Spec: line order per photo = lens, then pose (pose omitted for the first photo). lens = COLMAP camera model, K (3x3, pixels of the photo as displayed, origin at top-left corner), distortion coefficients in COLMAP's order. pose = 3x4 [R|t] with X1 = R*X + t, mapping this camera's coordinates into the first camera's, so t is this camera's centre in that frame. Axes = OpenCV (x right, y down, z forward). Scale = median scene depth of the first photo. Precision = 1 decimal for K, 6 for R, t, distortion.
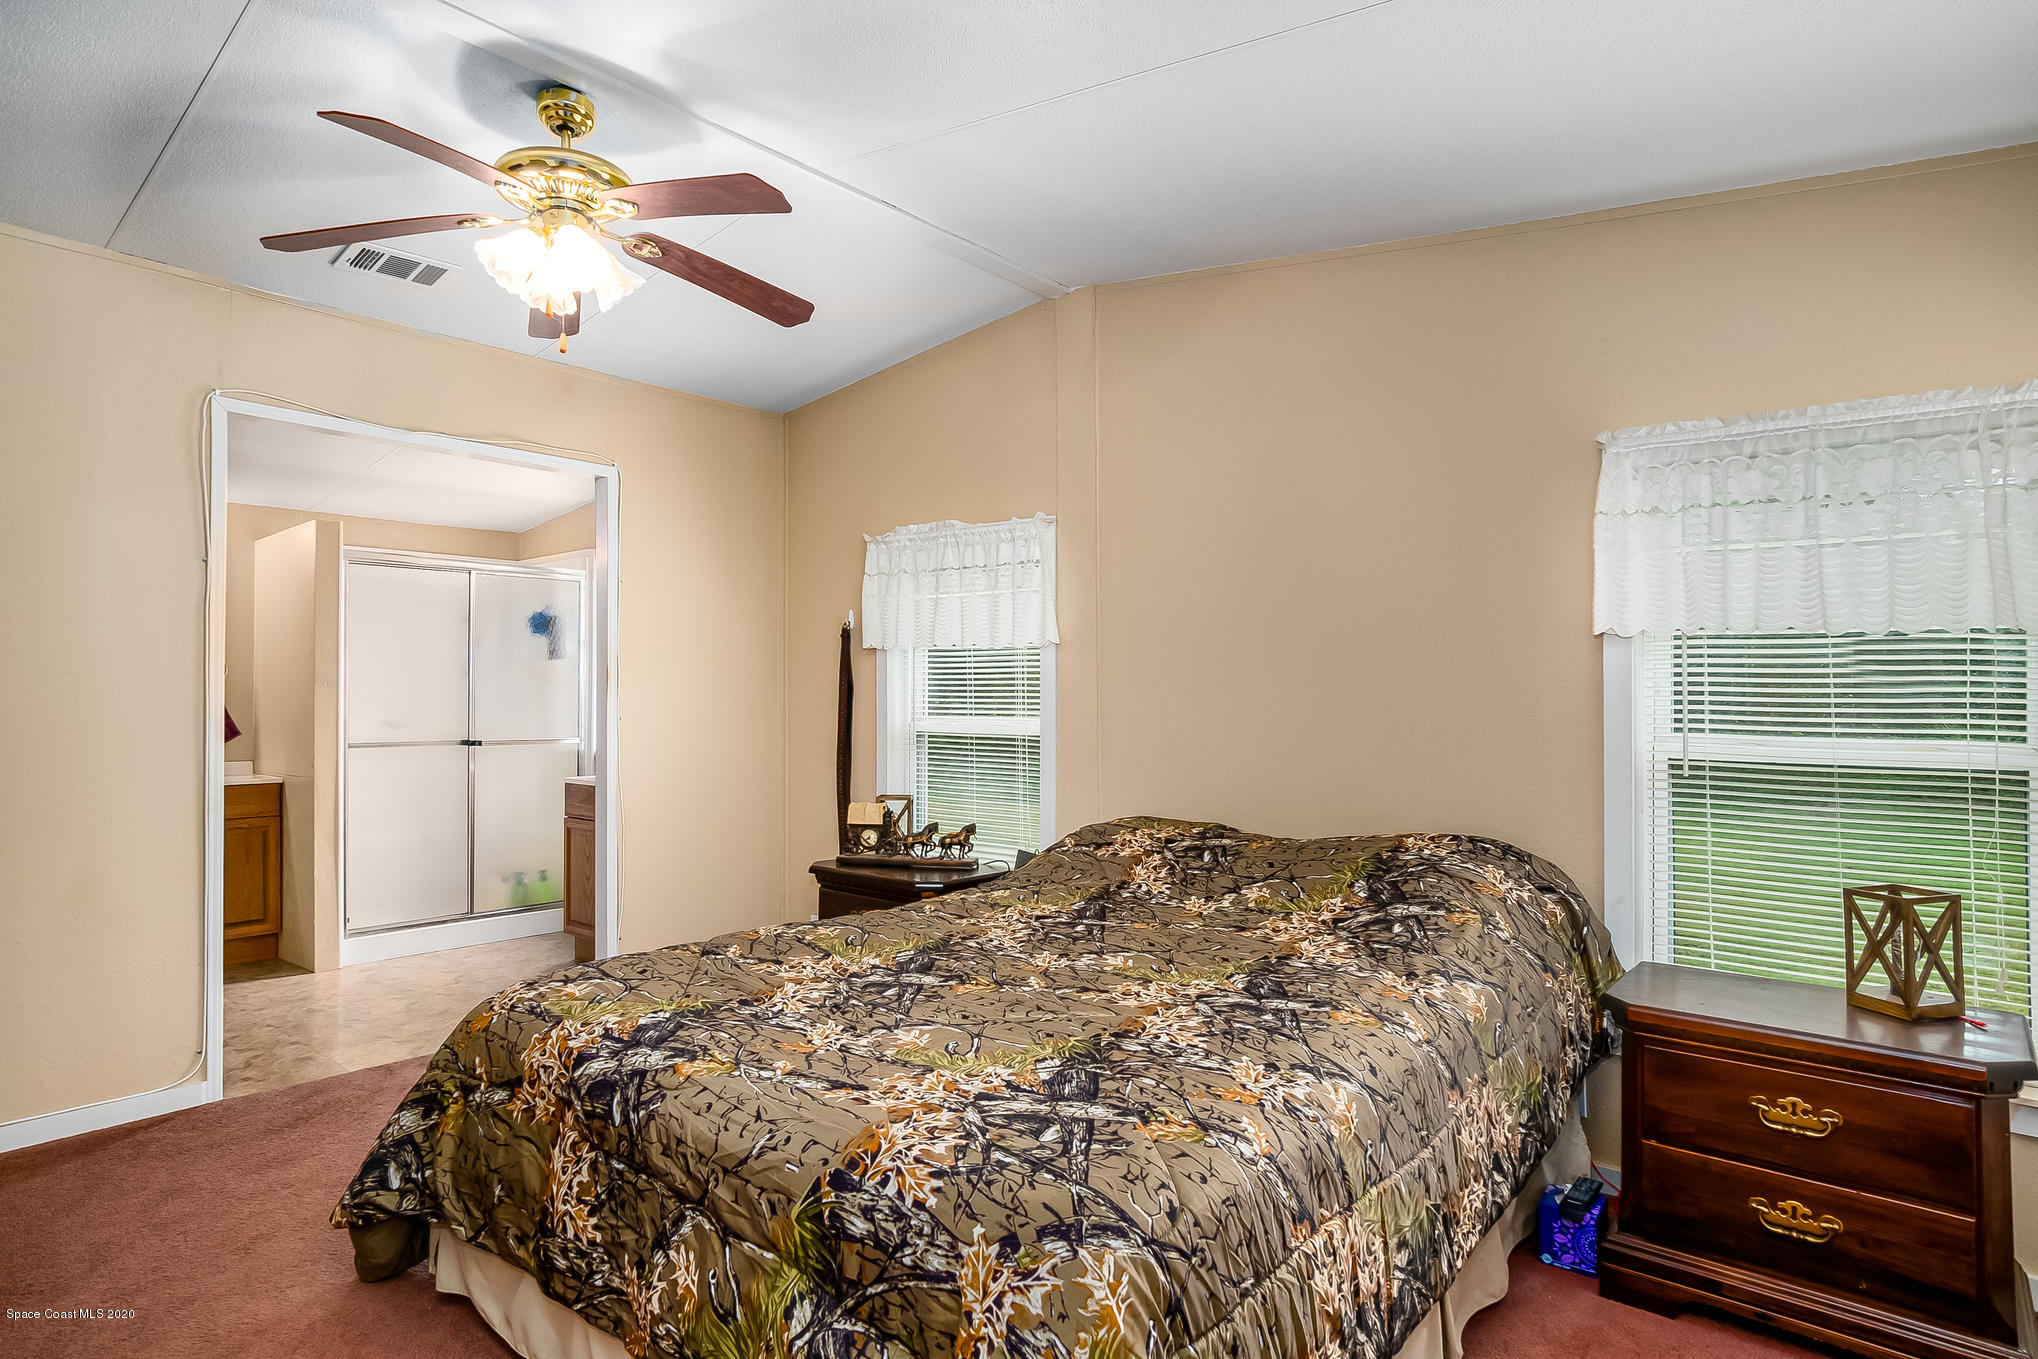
lens RADIAL K [[1095.3, 0, 1027.8], [0, 1095.3, 680.1], [0, 0, 1]] dist [-0.002087, -0.000113]
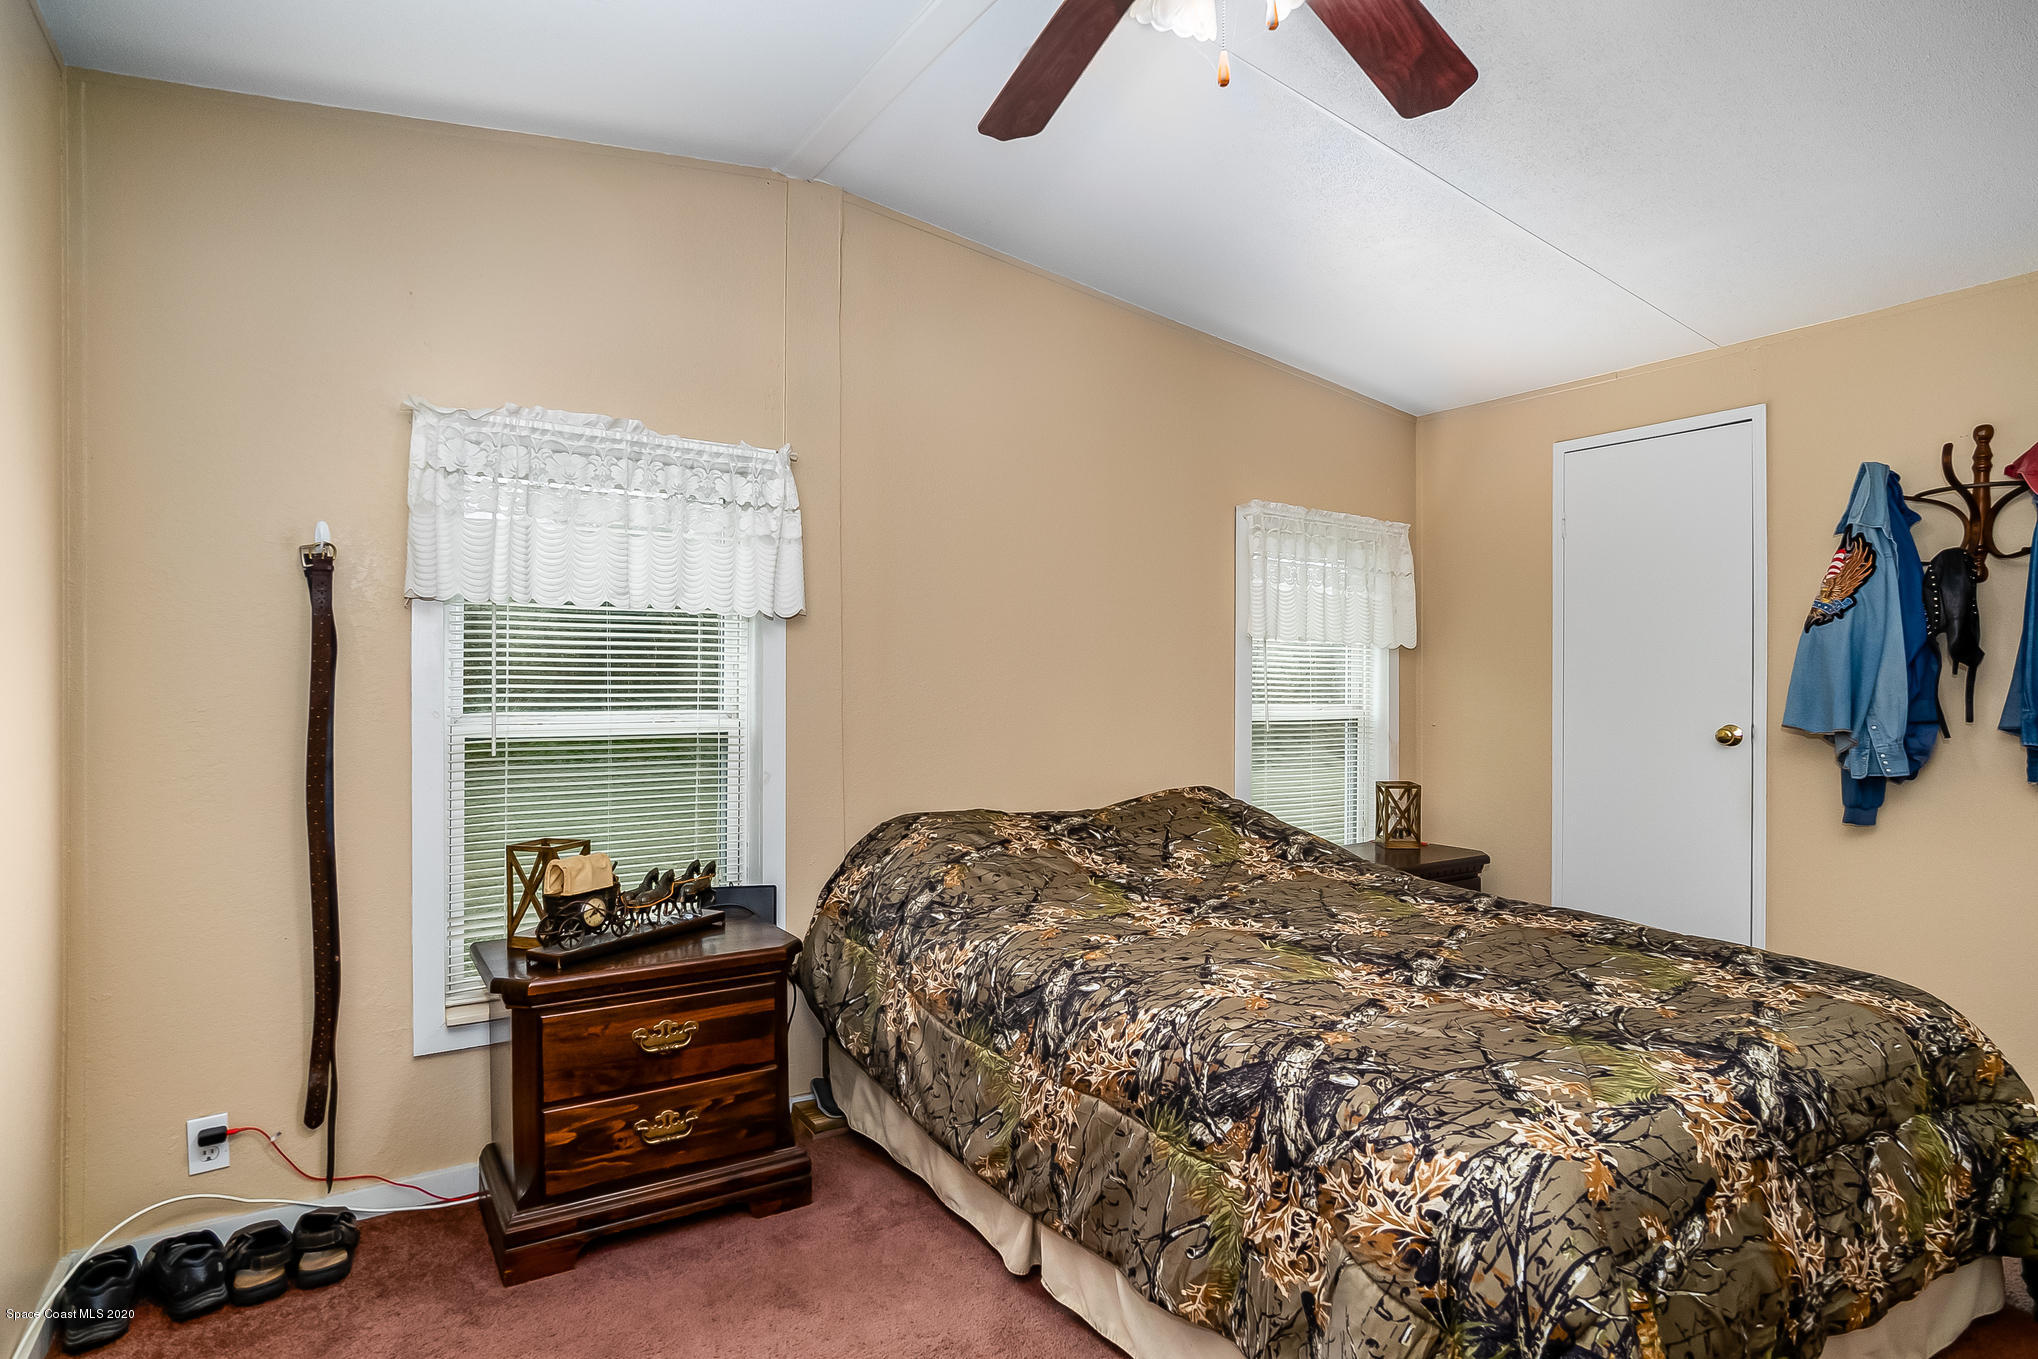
lens RADIAL K [[1095.3, 0, 1027.8], [0, 1095.3, 680.1], [0, 0, 1]] dist [-0.002087, -0.000113]
pose [[0.284675, -0.008603, 0.958586, -0.967019], [-0.007926, 0.999904, 0.011328, 0.010772], [-0.958591, -0.010823, 0.284579, 0.912886]]
